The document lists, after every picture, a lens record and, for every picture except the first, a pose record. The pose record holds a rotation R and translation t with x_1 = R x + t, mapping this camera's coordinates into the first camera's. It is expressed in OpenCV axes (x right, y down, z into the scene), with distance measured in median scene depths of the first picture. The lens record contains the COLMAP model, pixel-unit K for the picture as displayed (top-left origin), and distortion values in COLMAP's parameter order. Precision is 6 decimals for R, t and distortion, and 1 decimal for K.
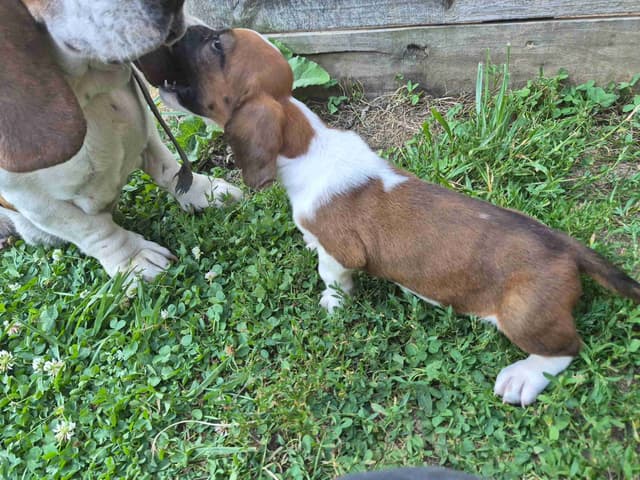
lens RADIAL K [[447.2, 0, 320.2], [0, 447.2, 250.0], [0, 0, 1]] dist [-0.007646, -0.005921]
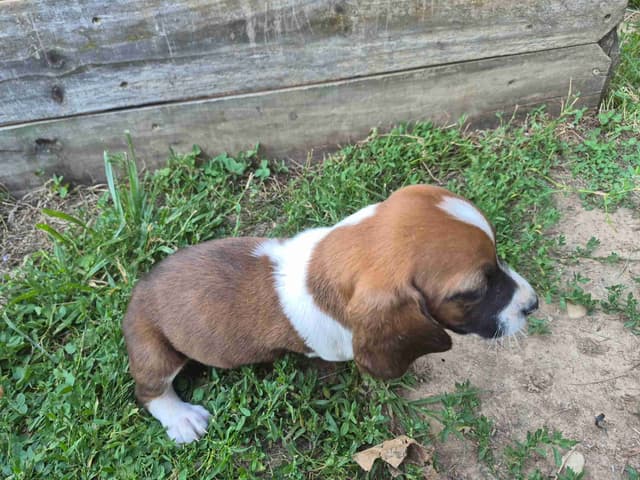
lens RADIAL K [[441.1, 0, 317.2], [0, 441.1, 237.7], [0, 0, 1]] dist [0.042191, -0.070694]
pose [[0.894803, -0.215812, 0.390836, 0.360031], [0.266128, 0.960711, -0.078805, -0.039082], [-0.358473, 0.174527, 0.917081, -0.026980]]
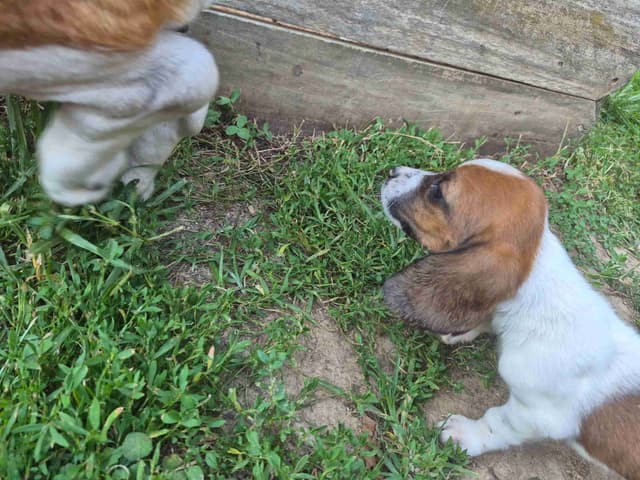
lens RADIAL K [[441.1, 0, 312.1], [0, 441.1, 229.5], [0, 0, 1]] dist [0.042191, -0.070694]
pose [[0.705003, -0.068075, 0.705929, 0.221981], [0.067481, 0.997305, 0.028782, -0.153885], [-0.705986, 0.027346, 0.707697, 0.338328]]
